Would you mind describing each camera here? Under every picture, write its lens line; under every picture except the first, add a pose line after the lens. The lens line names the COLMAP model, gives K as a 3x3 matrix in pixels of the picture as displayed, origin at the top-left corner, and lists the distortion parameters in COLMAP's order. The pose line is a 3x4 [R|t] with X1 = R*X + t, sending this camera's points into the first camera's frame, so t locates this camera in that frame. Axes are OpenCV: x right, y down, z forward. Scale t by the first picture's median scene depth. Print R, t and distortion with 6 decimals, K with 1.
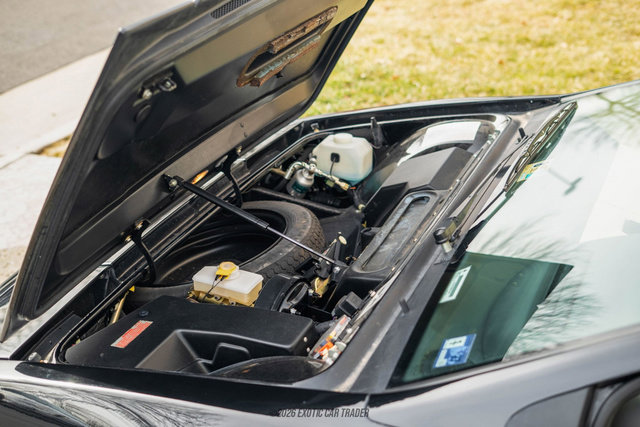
lens RADIAL K [[921.2, 0, 320.0], [0, 921.2, 213.5], [0, 0, 1]] dist [-0.030630, -0.046873]
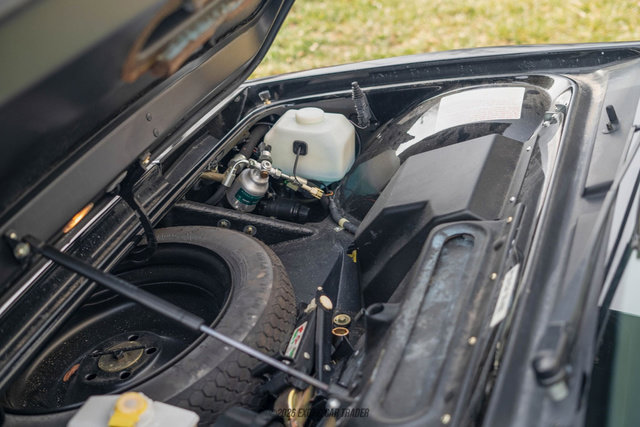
lens RADIAL K [[921.2, 0, 320.0], [0, 921.2, 213.5], [0, 0, 1]] dist [-0.030630, -0.046873]
pose [[0.996551, -0.046800, 0.068521, -0.016051], [0.039773, 0.994137, 0.100549, -0.079832], [-0.072825, -0.097477, 0.992570, 0.354270]]
